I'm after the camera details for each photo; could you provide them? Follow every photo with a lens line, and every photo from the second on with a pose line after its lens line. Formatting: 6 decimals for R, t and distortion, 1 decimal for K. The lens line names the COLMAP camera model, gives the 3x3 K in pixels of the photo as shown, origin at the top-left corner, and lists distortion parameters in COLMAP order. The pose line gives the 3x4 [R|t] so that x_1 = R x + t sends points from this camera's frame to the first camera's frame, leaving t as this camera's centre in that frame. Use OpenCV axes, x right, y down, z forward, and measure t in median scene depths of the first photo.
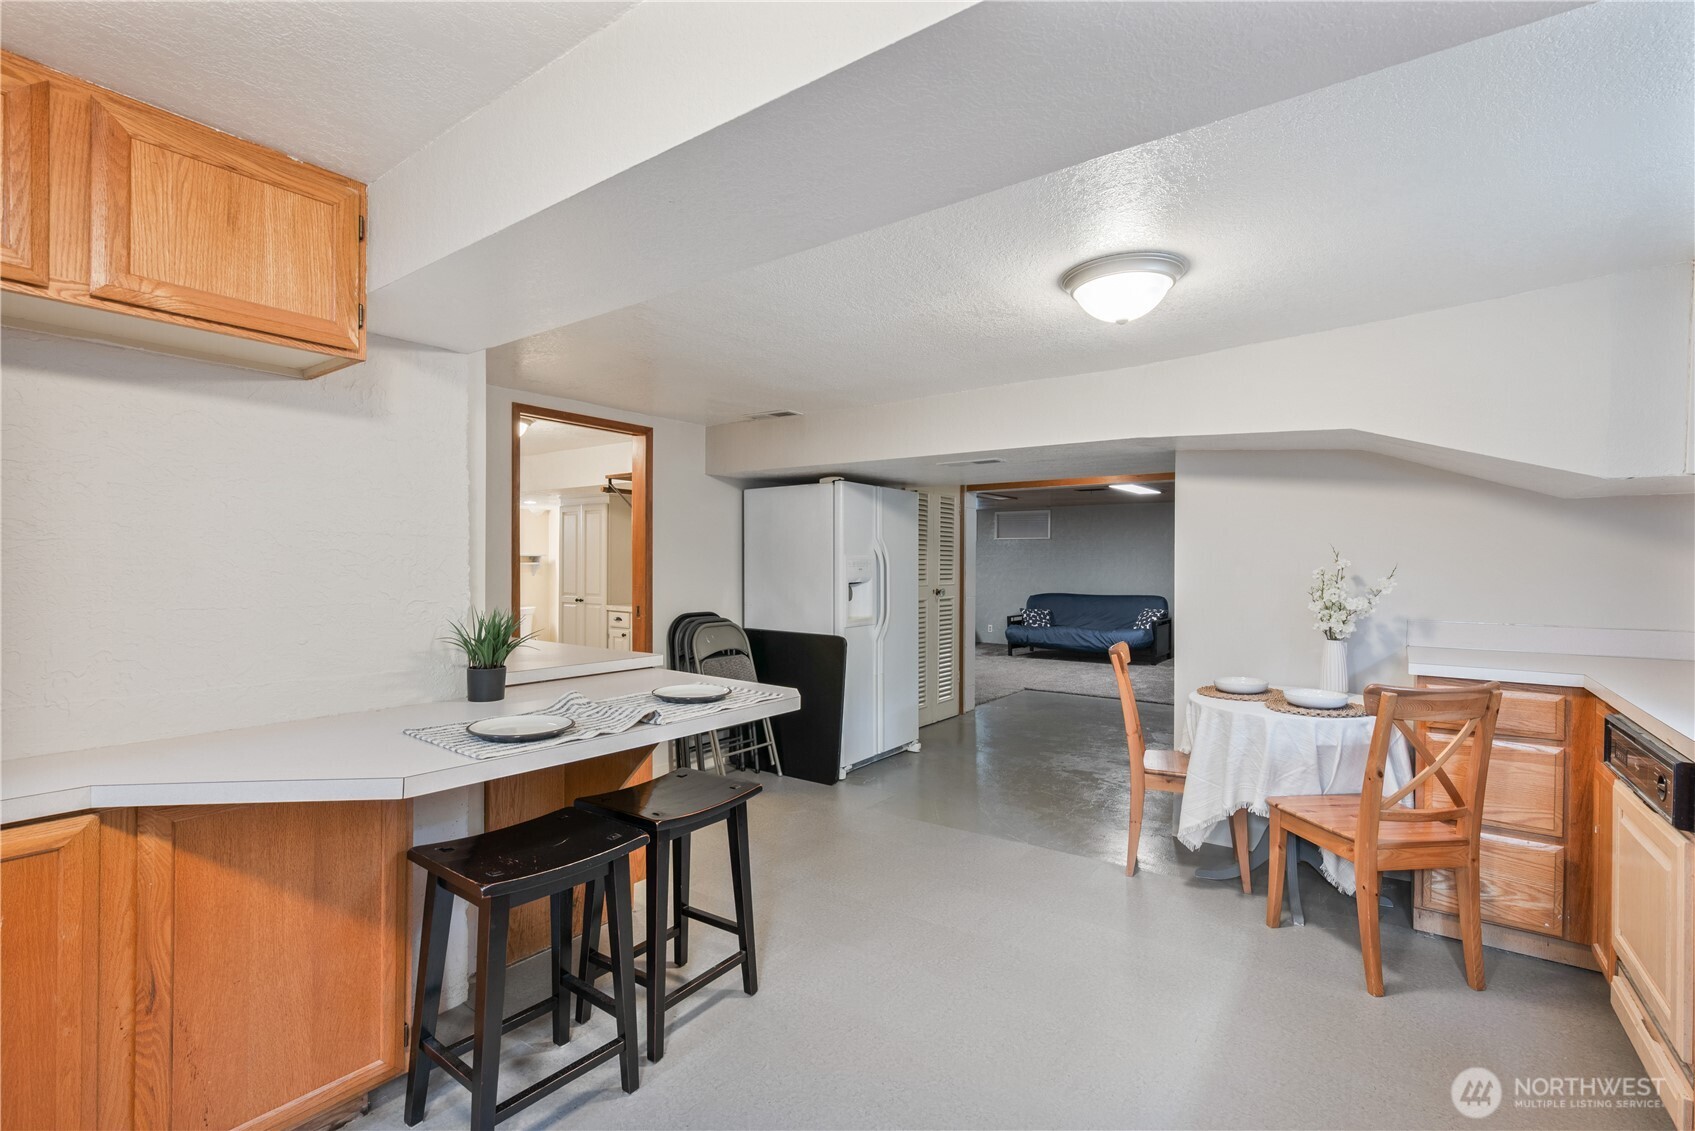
lens RADIAL K [[790.1, 0, 845.6], [0, 790.1, 562.9], [0, 0, 1]] dist [0.001338, -0.000044]
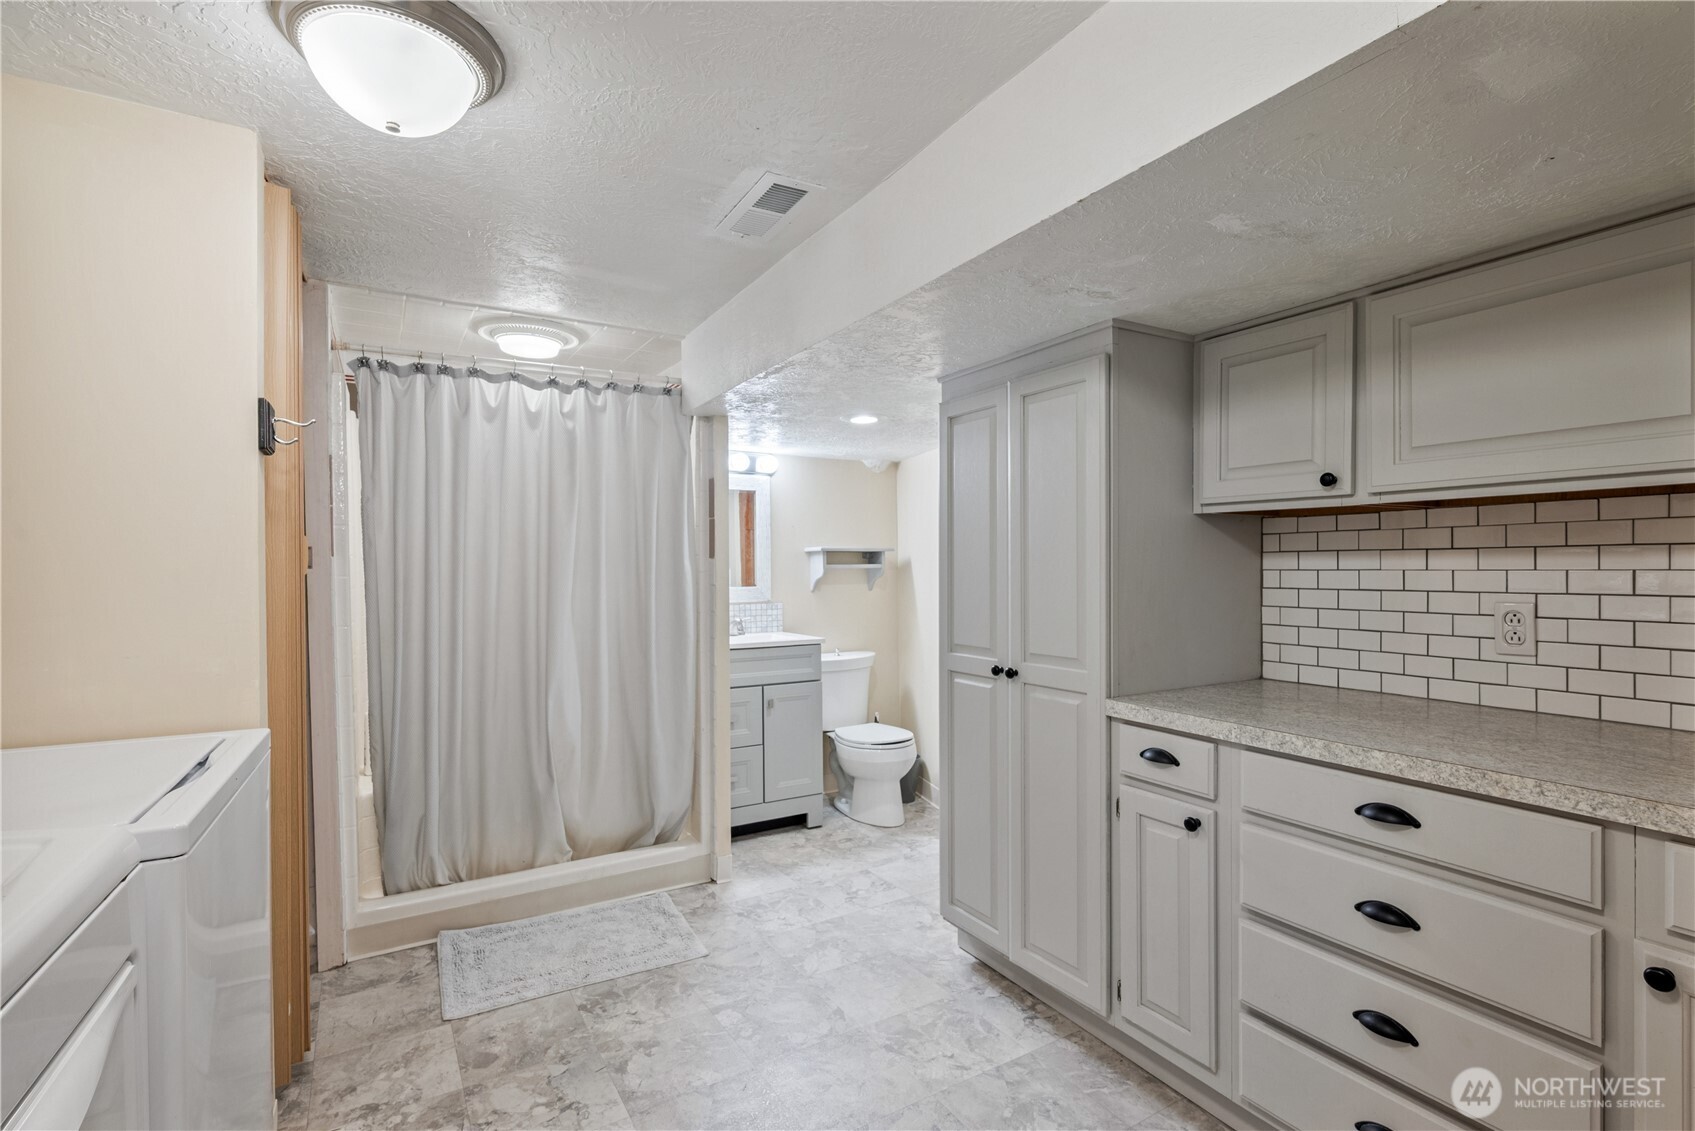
lens RADIAL K [[790.1, 0, 848.0], [0, 790.1, 571.3], [0, 0, 1]] dist [0.001338, -0.000044]
pose [[0.920296, -0.006342, -0.391172, -0.406337], [0.006588, 0.999978, -0.000712, 0.007904], [0.391168, -0.001922, 0.920317, 1.020943]]
